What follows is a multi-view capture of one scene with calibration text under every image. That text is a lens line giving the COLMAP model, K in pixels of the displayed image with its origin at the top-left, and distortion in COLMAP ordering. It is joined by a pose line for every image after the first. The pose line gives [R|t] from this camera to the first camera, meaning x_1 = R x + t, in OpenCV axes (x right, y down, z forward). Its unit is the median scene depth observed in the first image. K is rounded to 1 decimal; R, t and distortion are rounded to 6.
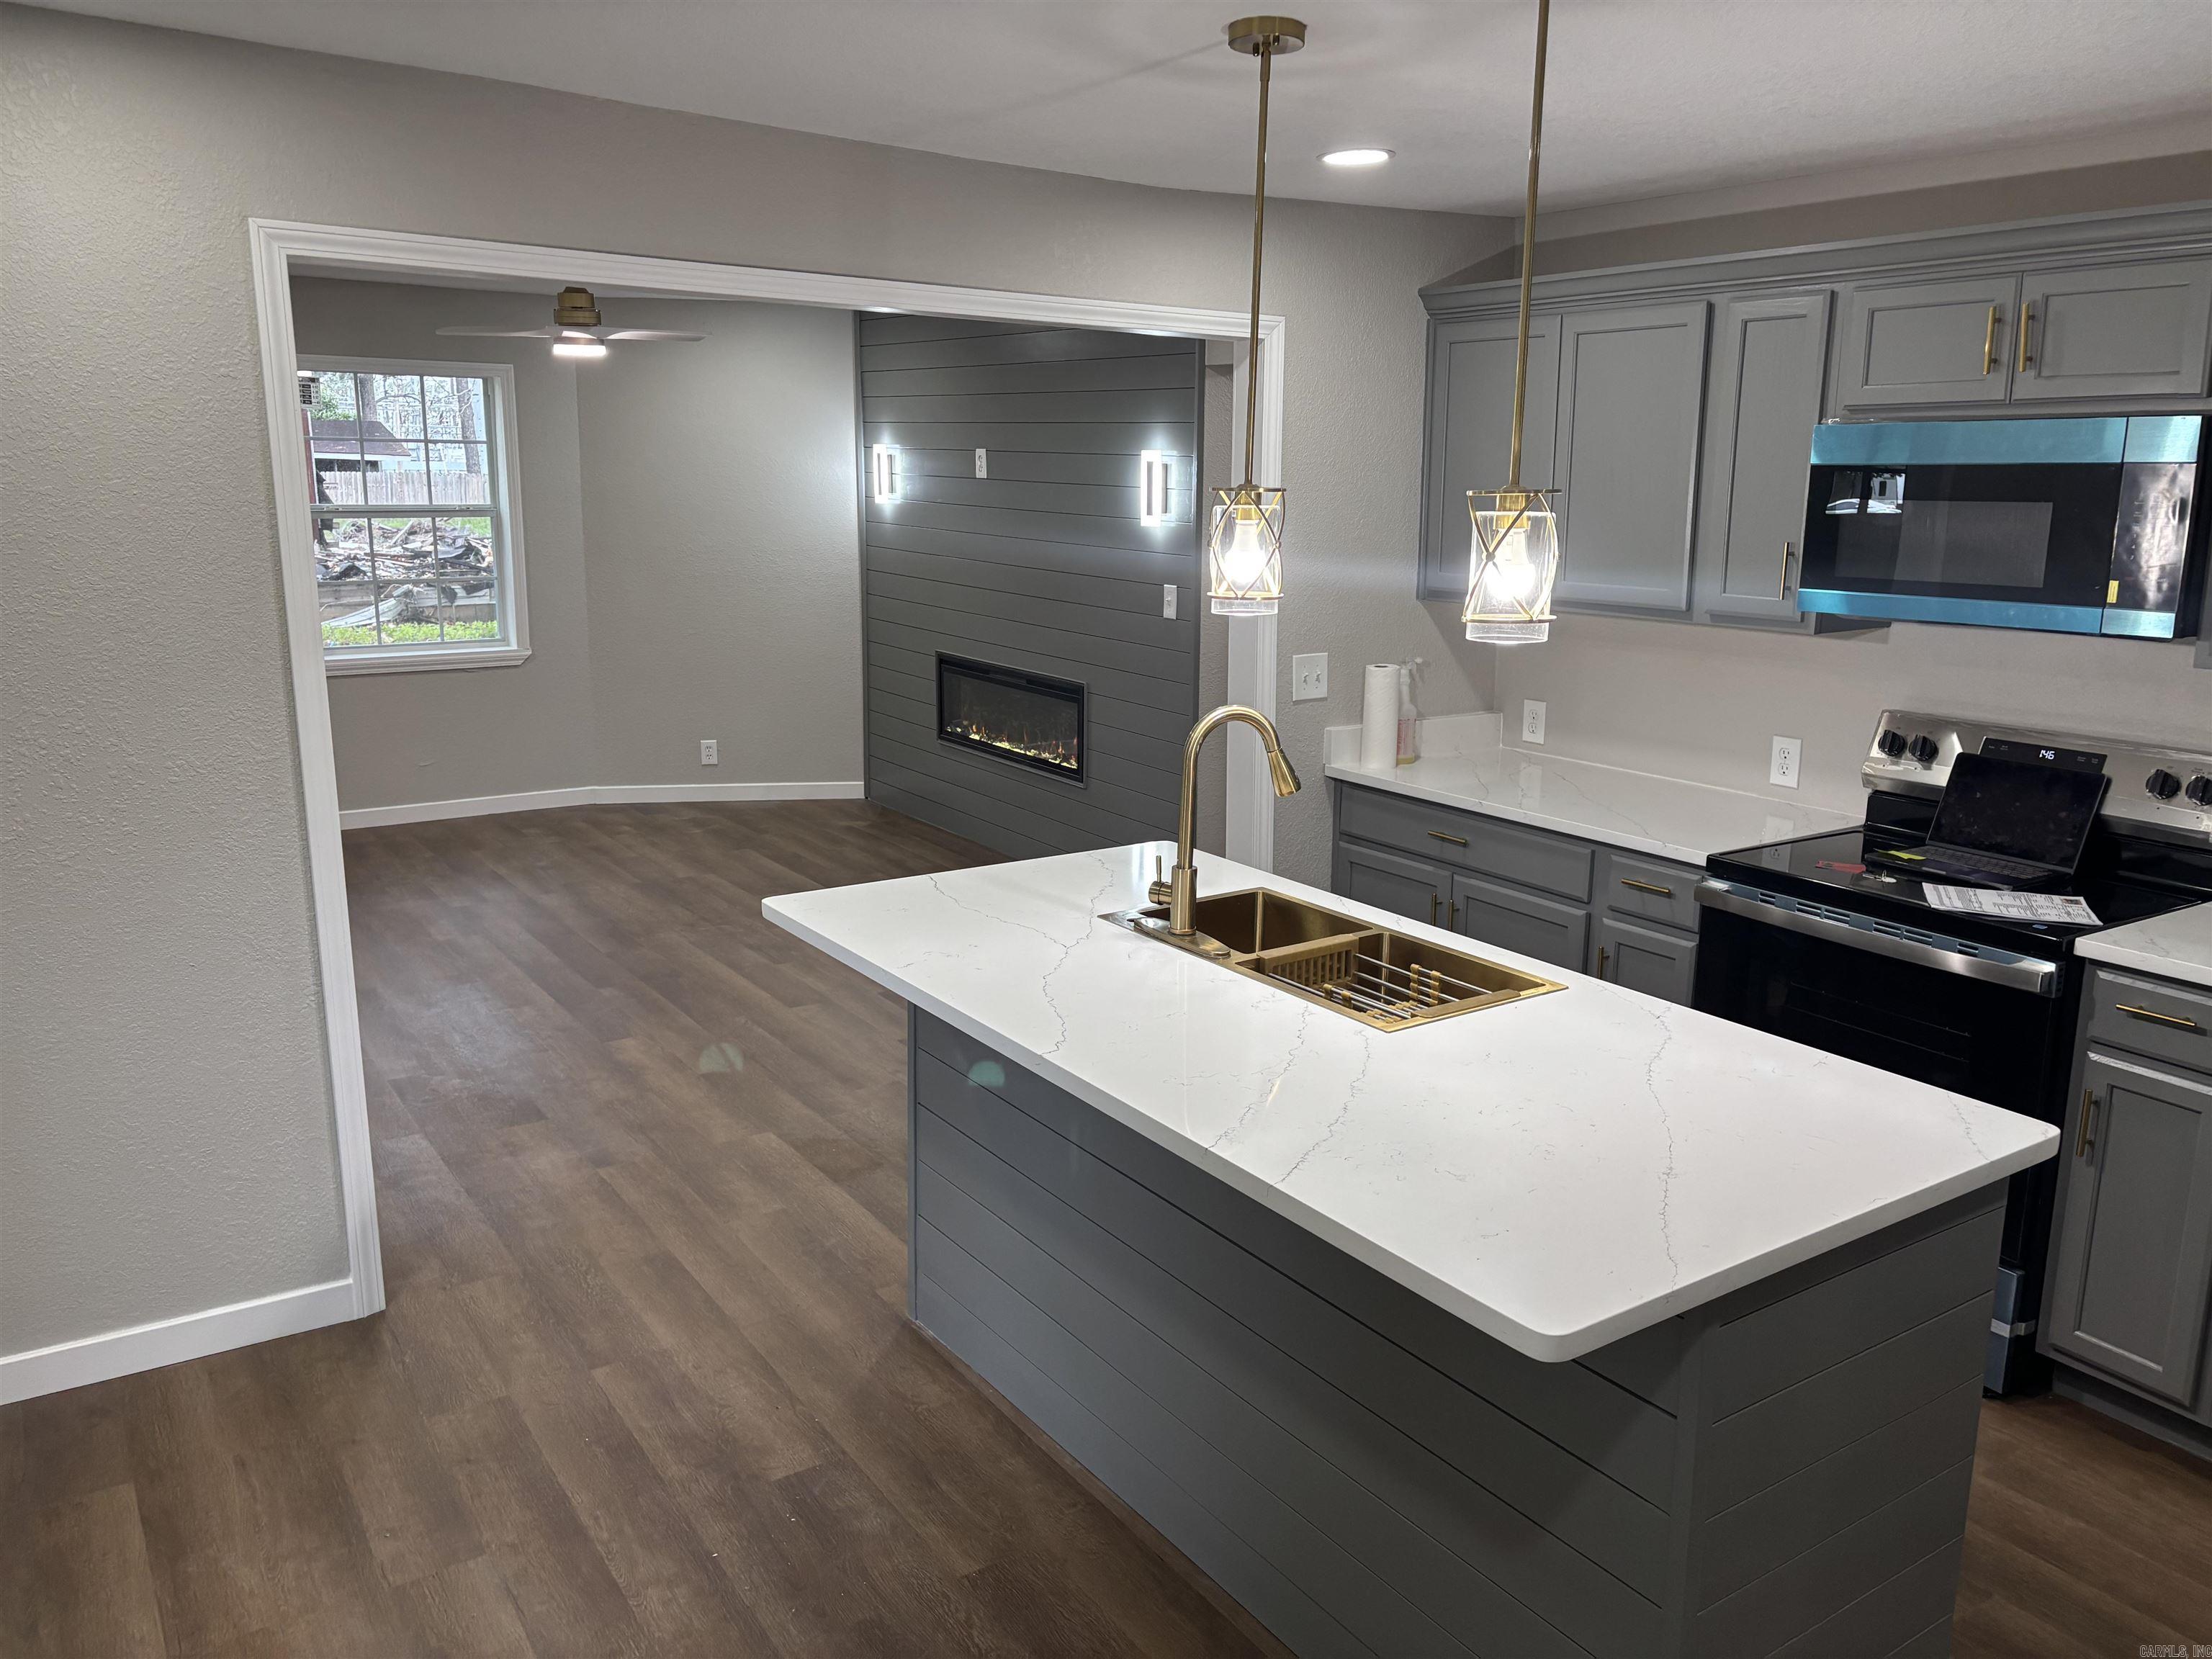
lens RADIAL K [[1676.7, 0, 1121.3], [0, 1676.7, 826.6], [0, 0, 1]] dist [0.033581, -0.023109]
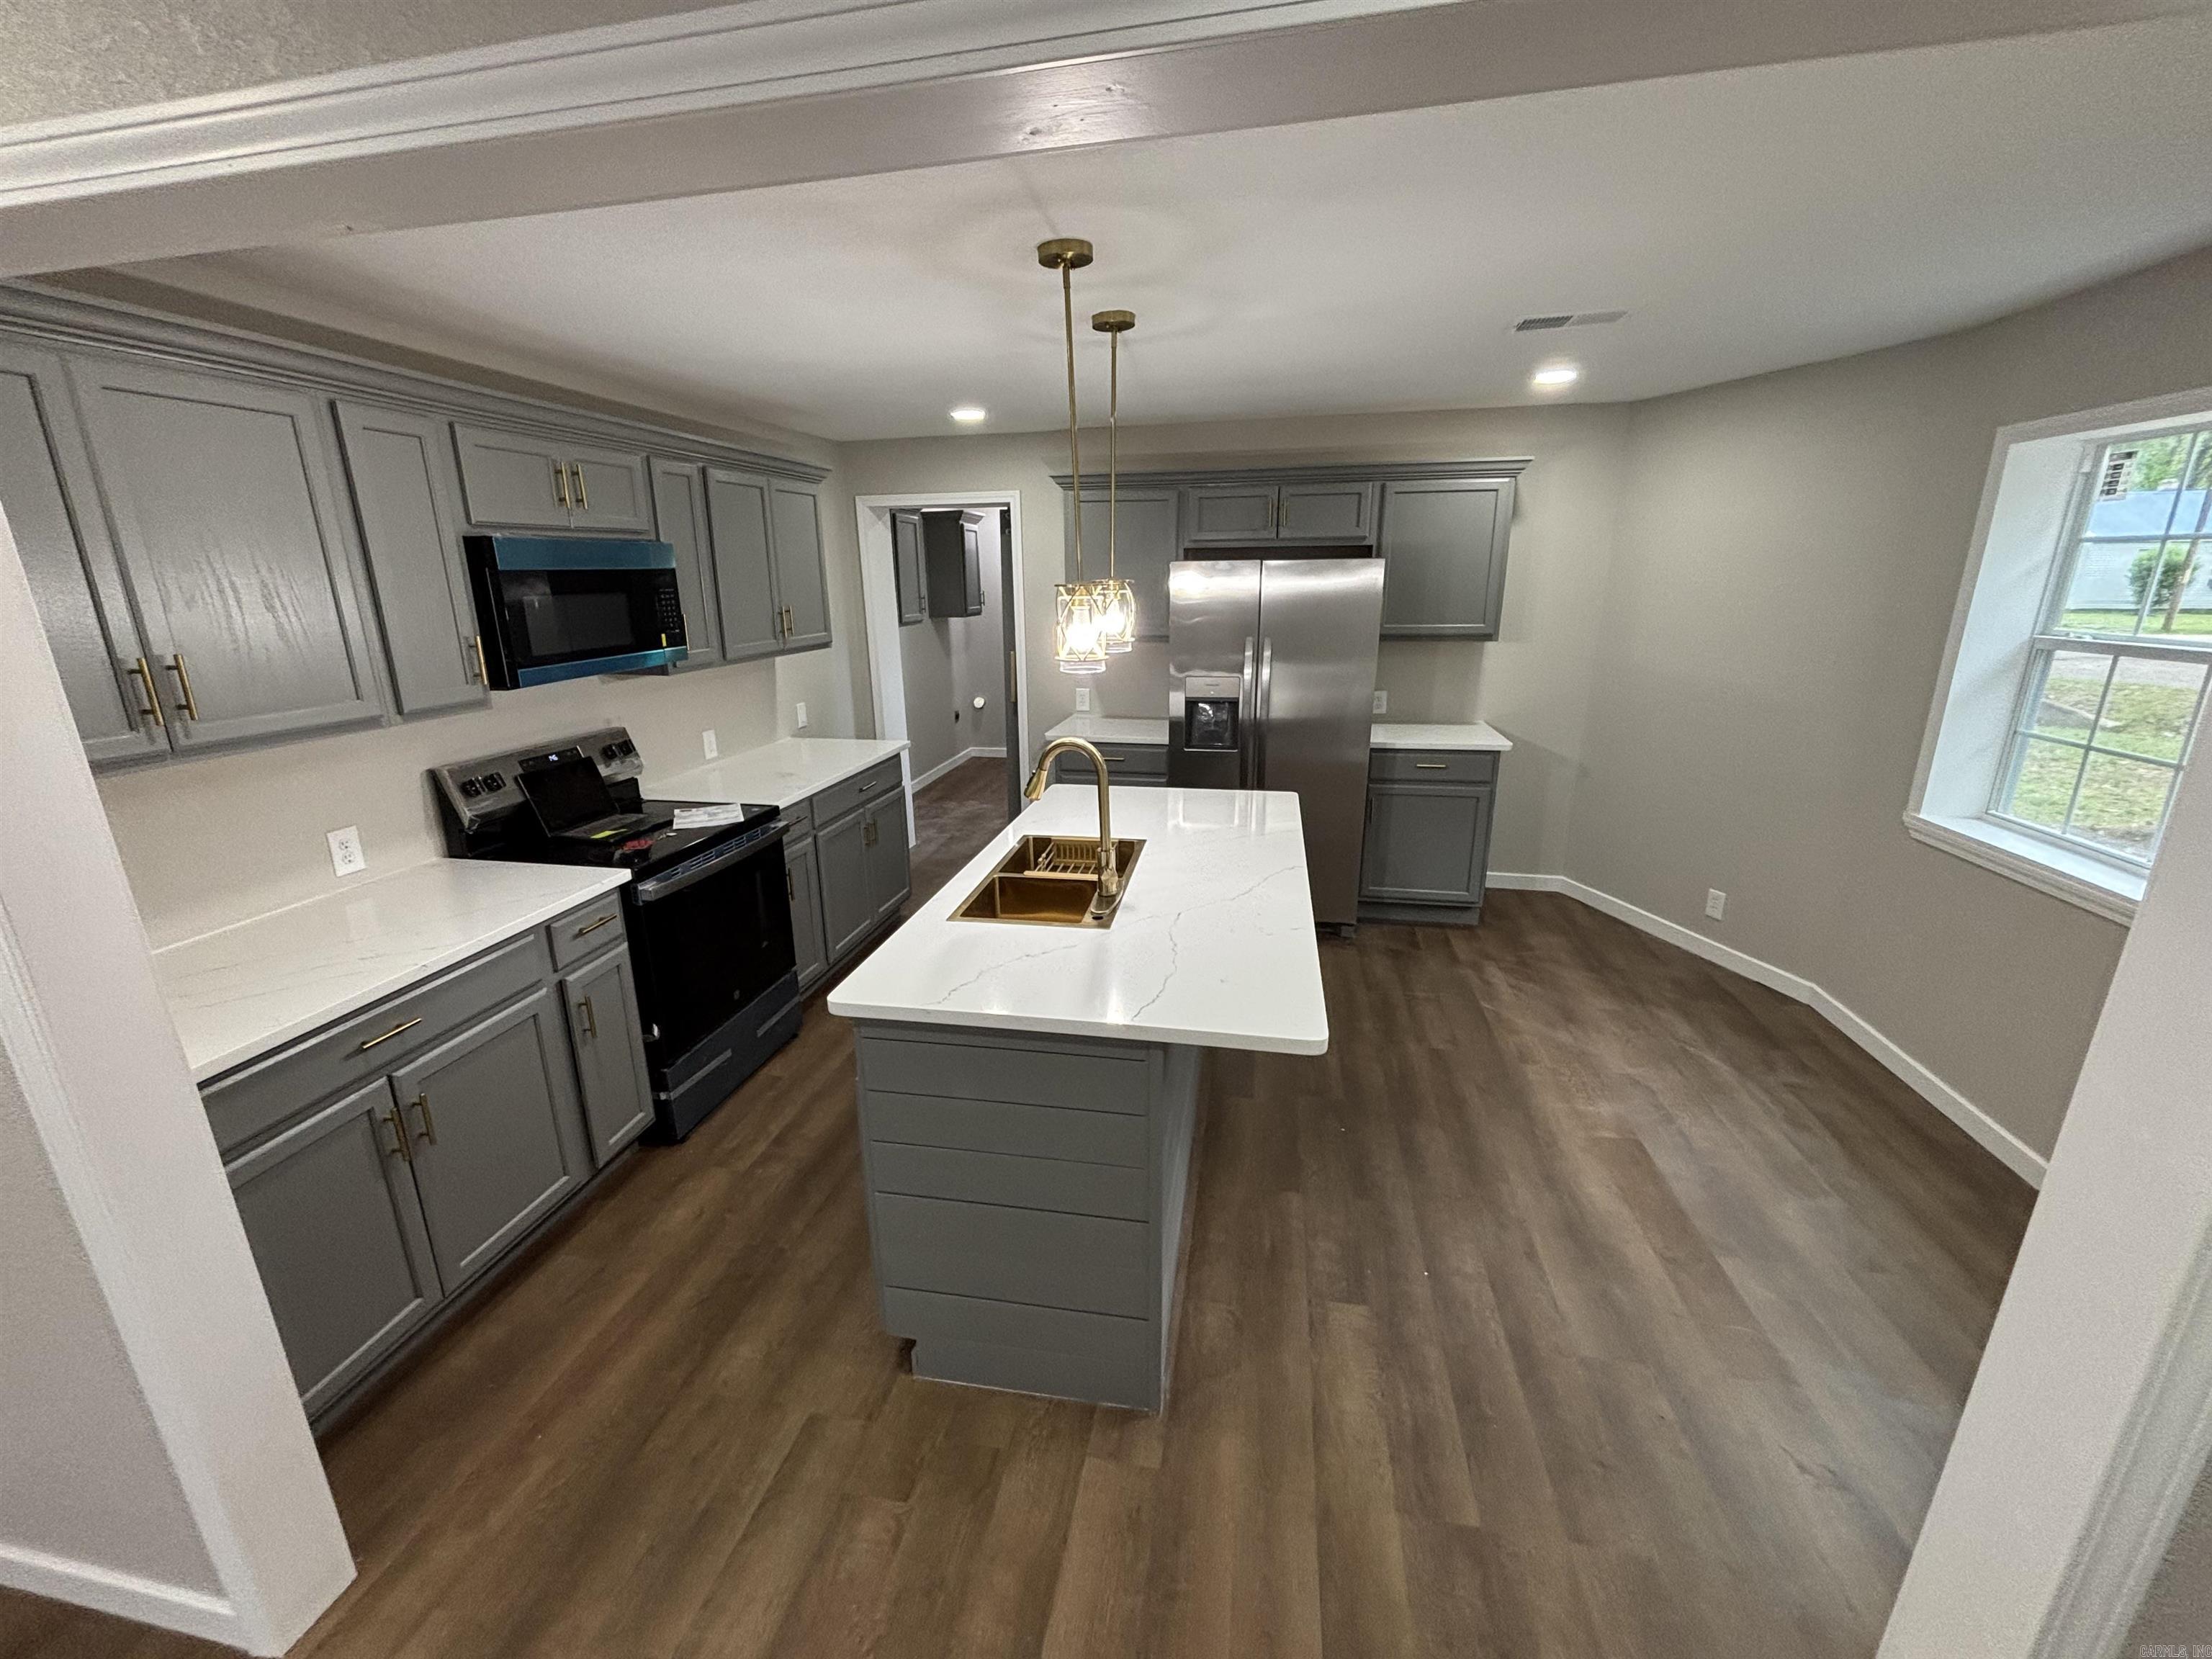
lens RADIAL K [[891.5, 0, 1096.1], [0, 891.5, 839.7], [0, 0, 1]] dist [0.002933, -0.000342]
pose [[-0.701144, -0.208140, 0.681964, -0.193440], [0.152101, 0.890769, 0.428248, -0.127018], [-0.696608, 0.403991, -0.592899, 0.587823]]
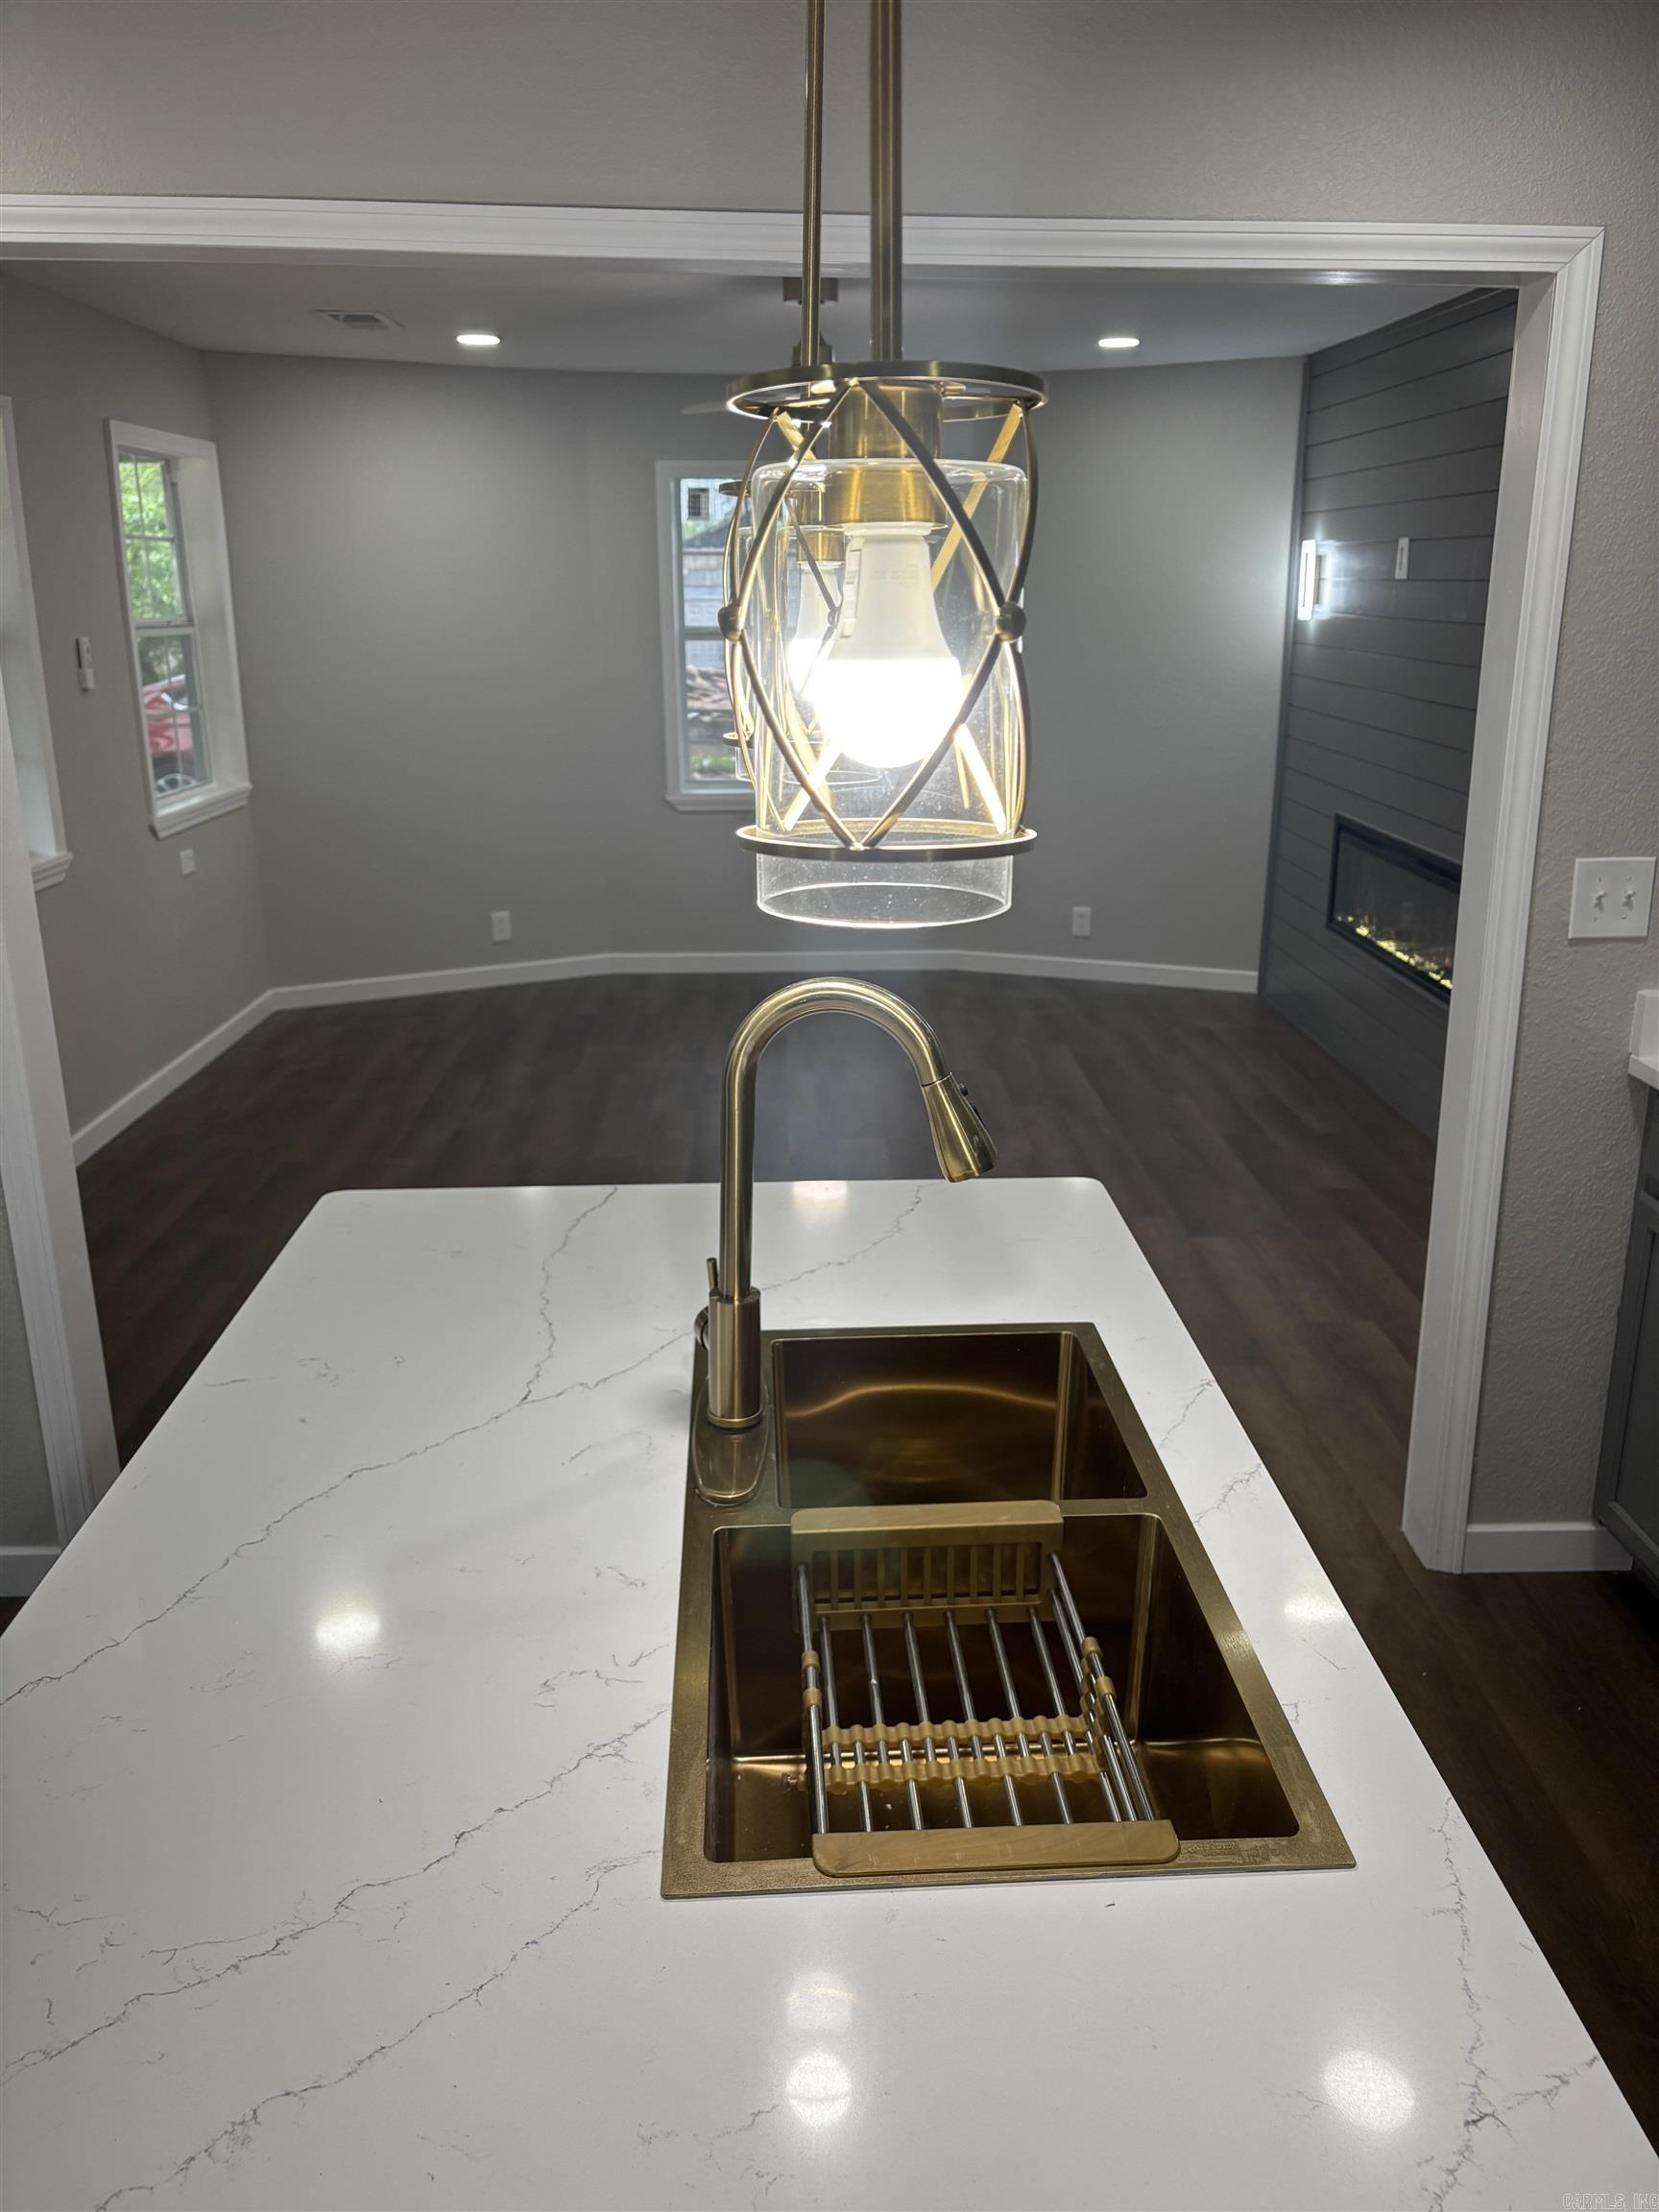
lens RADIAL K [[1676.7, 0, 845.9], [0, 1676.7, 1121.0], [0, 0, 1]] dist [0.033581, -0.023109]
pose [[0.846234, 0.144664, -0.512796, 0.125981], [-0.099520, 0.988413, 0.114609, -0.034871], [0.523434, -0.045952, 0.850826, 0.242592]]
